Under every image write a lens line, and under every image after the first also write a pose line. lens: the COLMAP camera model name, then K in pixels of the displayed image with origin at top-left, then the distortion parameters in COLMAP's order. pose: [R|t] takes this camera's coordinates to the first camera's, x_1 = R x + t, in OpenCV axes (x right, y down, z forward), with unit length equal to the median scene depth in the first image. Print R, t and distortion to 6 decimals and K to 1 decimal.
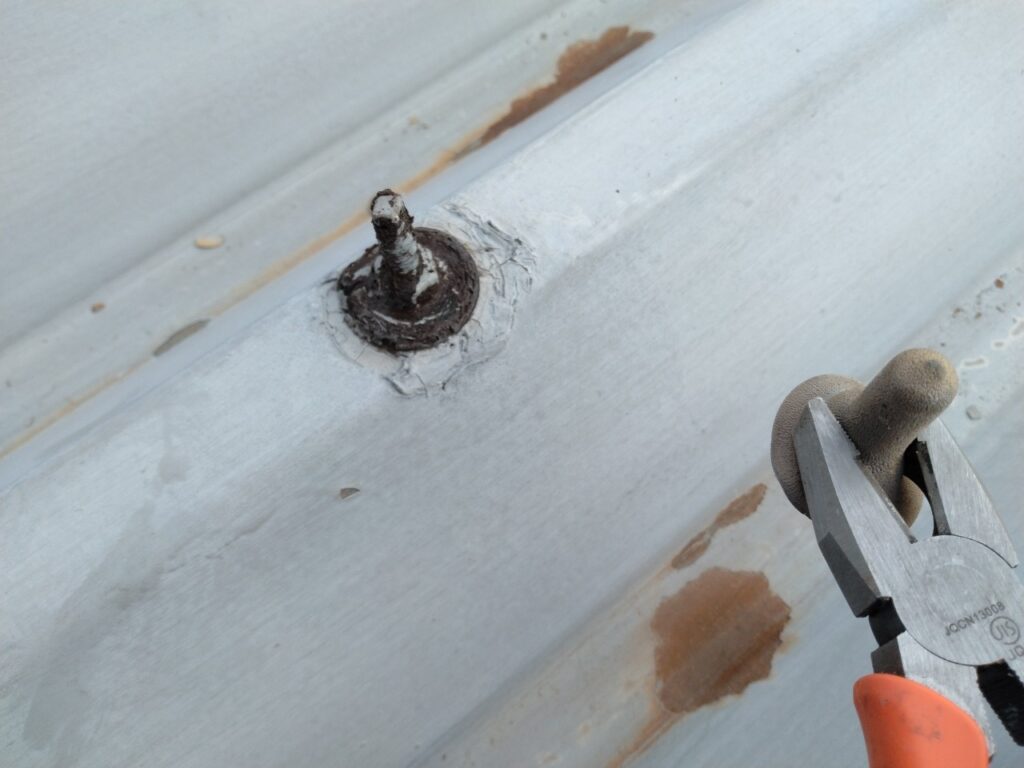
lens RADIAL K [[814.7, 0, 512.0], [0, 814.7, 384.0], [0, 0, 1]] dist [0.023823, -0.143324]
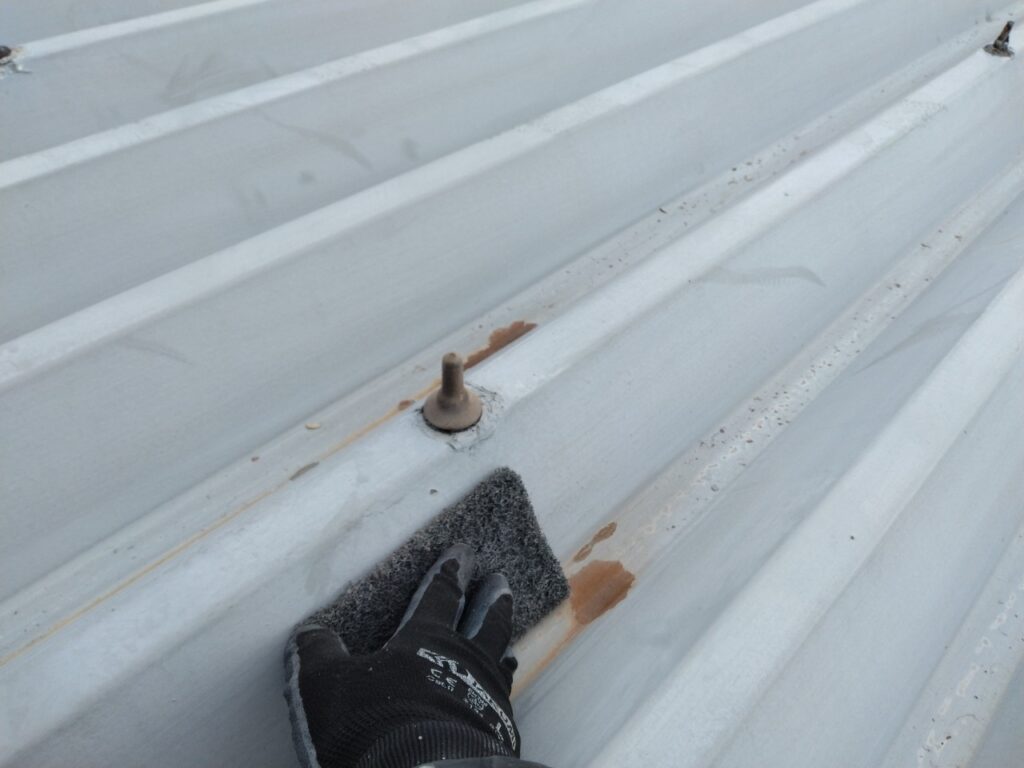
lens RADIAL K [[814.7, 0, 512.0], [0, 814.7, 384.0], [0, 0, 1]] dist [0.023823, -0.143324]
pose [[0.988207, -0.024778, 0.151107, -0.244623], [0.078534, 0.929161, -0.361238, 0.534728], [-0.131452, 0.368845, 0.920149, -0.972501]]
